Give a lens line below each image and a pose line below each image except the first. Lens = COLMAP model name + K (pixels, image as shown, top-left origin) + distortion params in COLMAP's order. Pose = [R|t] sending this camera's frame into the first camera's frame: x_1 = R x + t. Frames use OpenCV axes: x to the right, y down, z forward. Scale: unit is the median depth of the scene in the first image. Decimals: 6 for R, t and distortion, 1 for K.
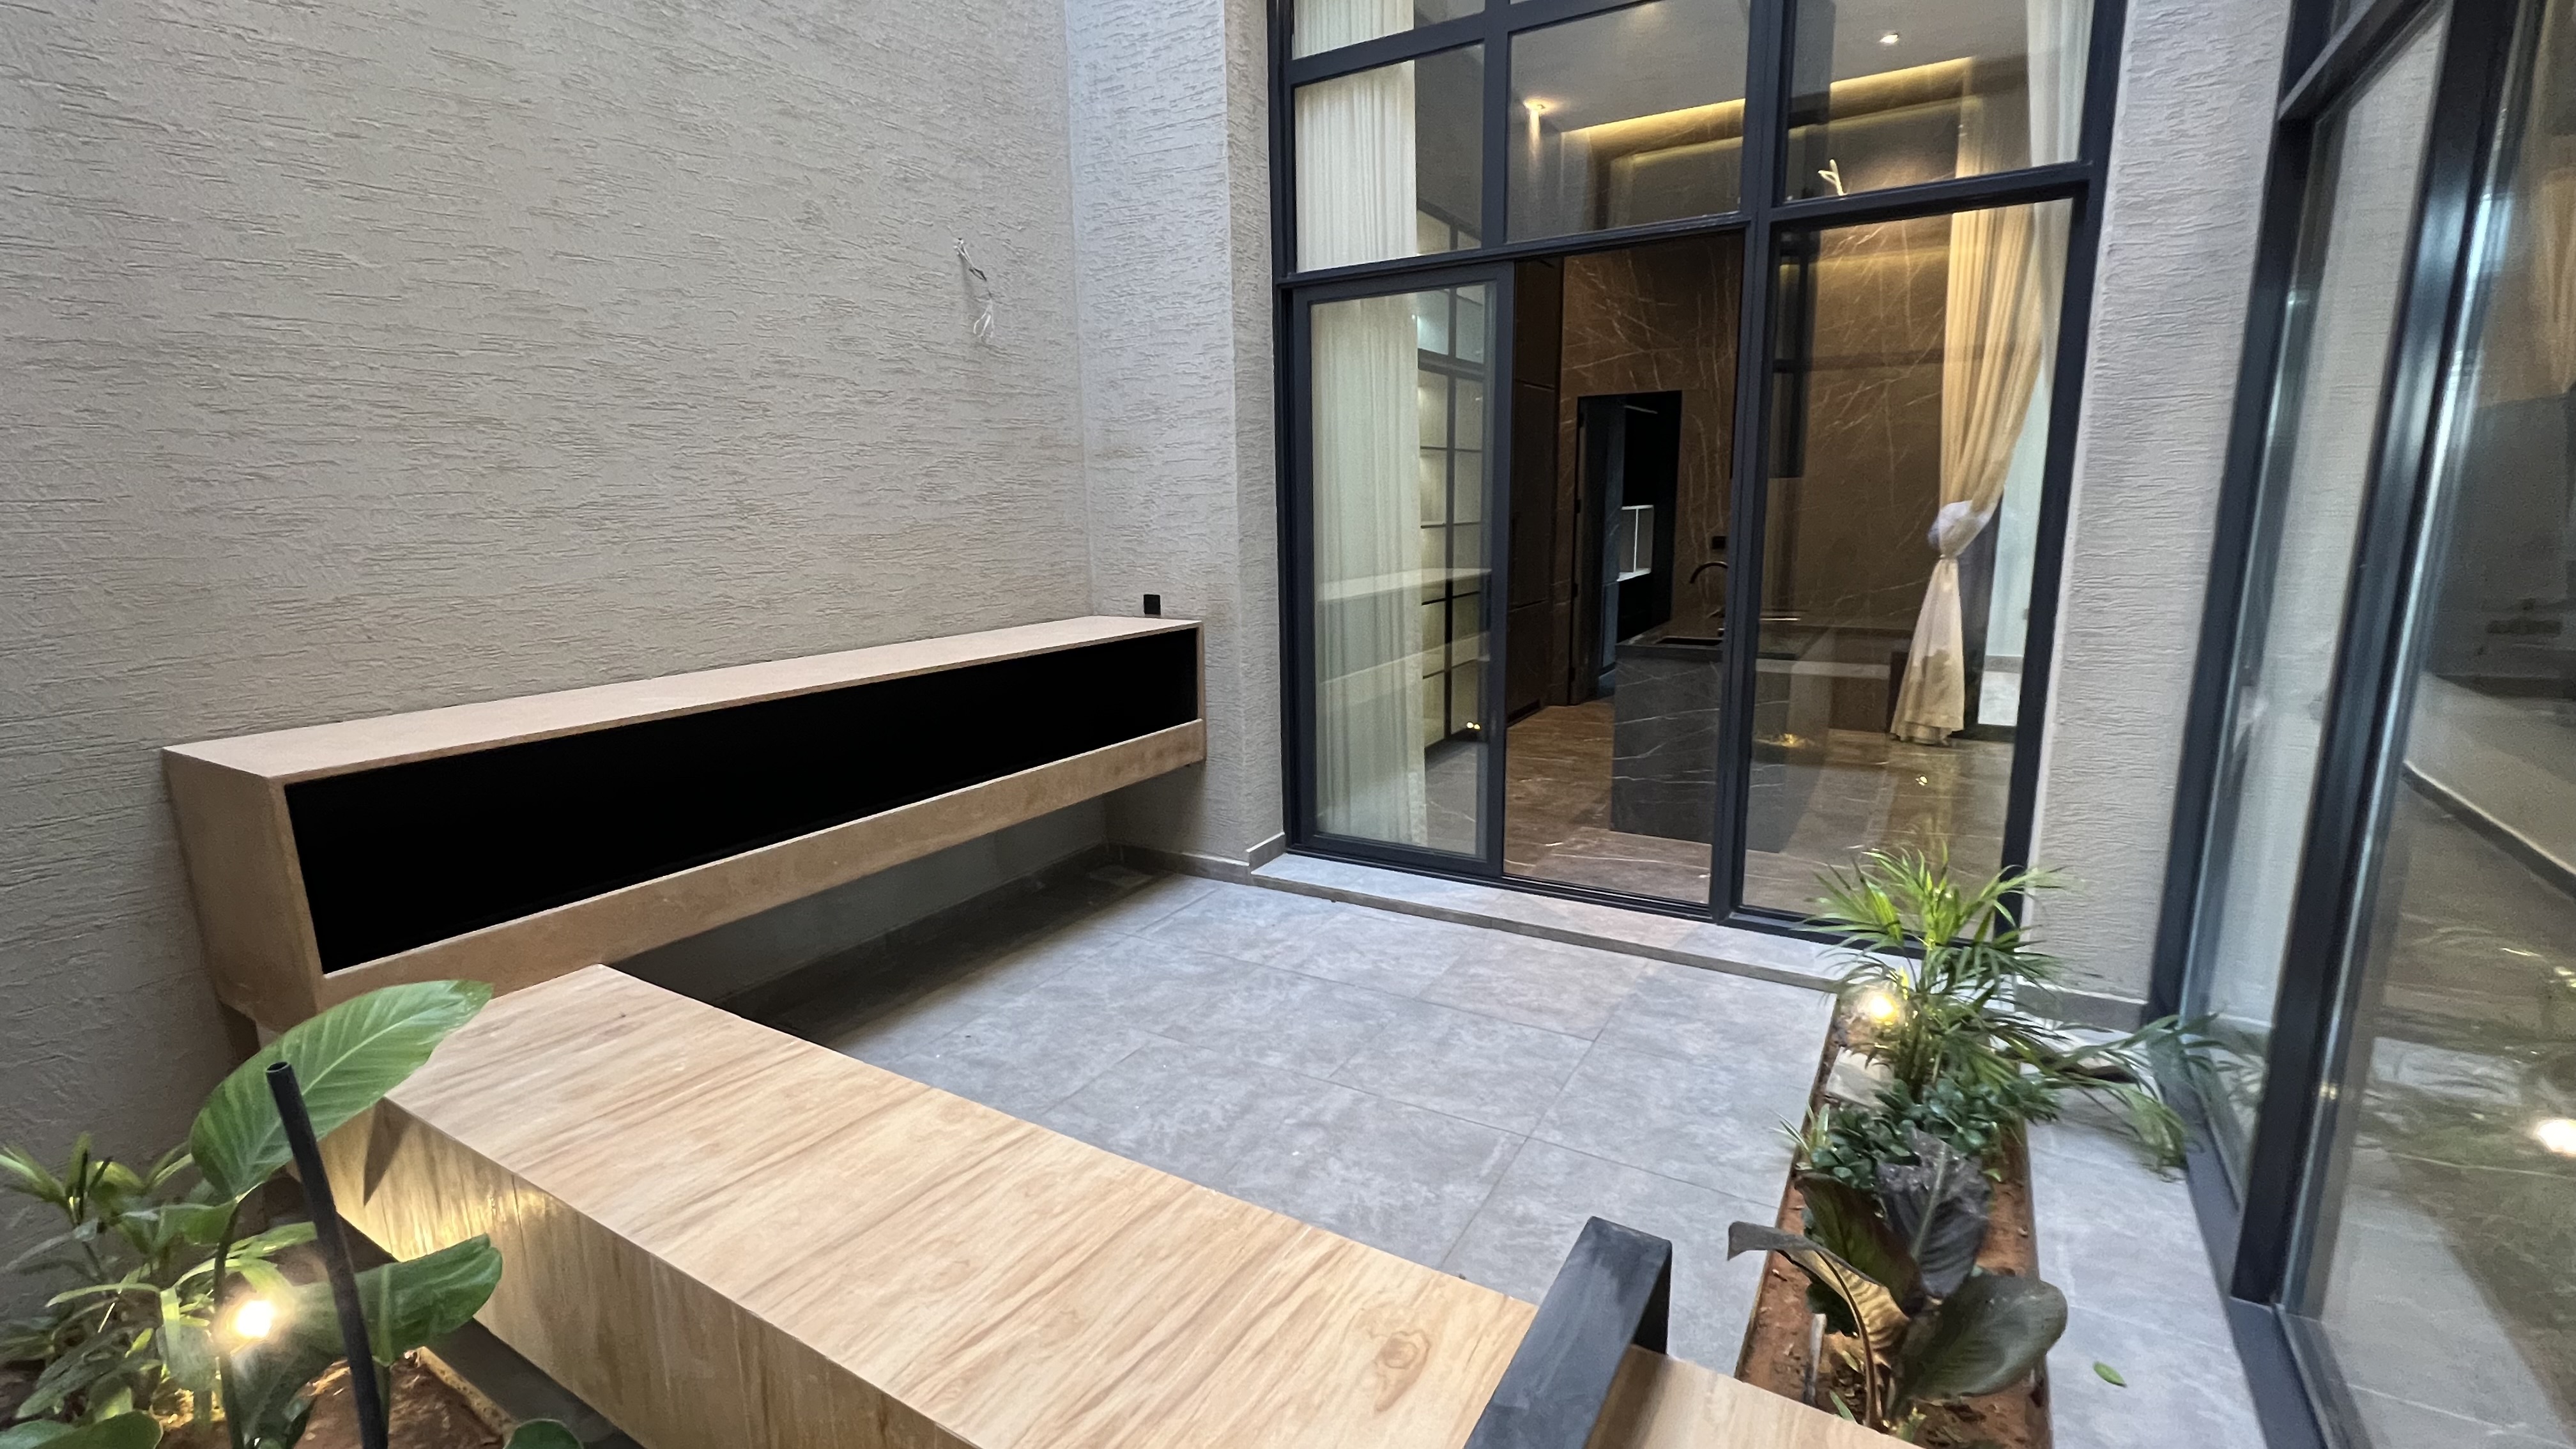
lens RADIAL K [[1110.2, 0, 1288.0], [0, 1110.2, 724.5], [0, 0, 1]] dist [-0.000993, -0.000232]
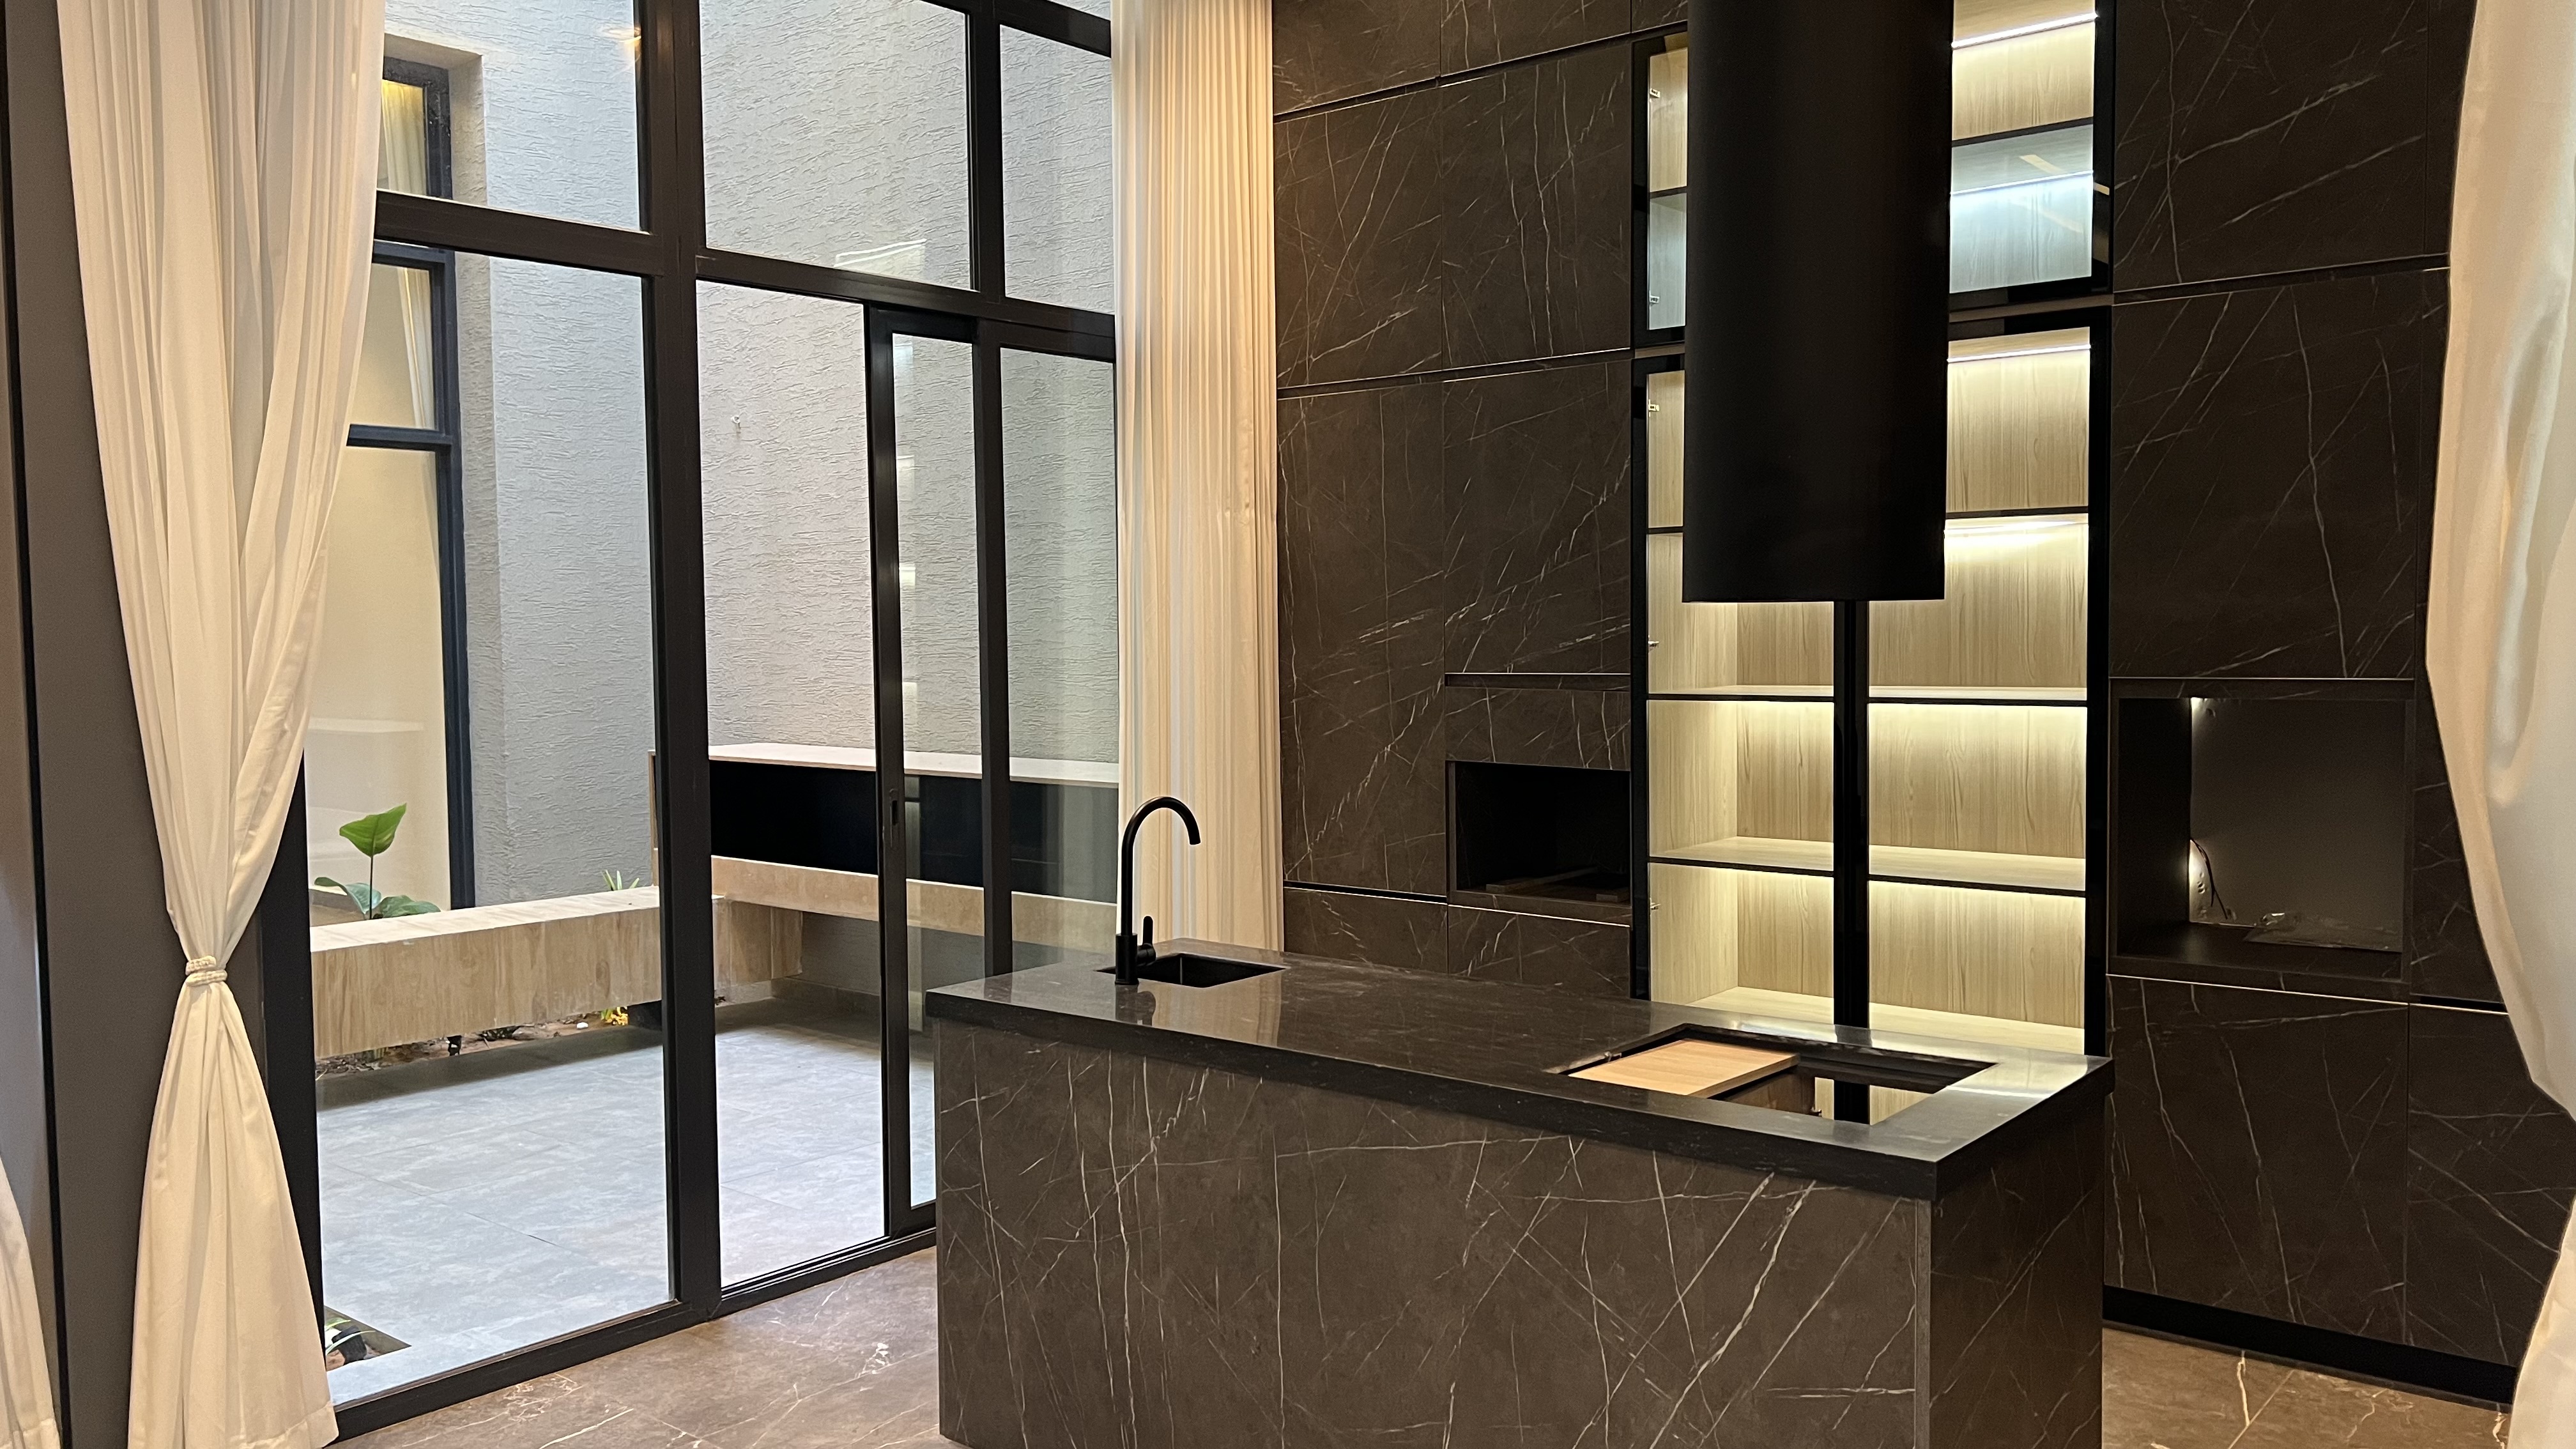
lens RADIAL K [[1927.7, 0, 1288.0], [0, 1927.7, 724.5], [0, 0, 1]] dist [0.048807, -0.097857]
pose [[-0.144488, 0.073061, -0.986806, 1.904526], [-0.185057, 0.977680, 0.099481, -0.438079], [0.972048, 0.196989, -0.127742, 1.907609]]
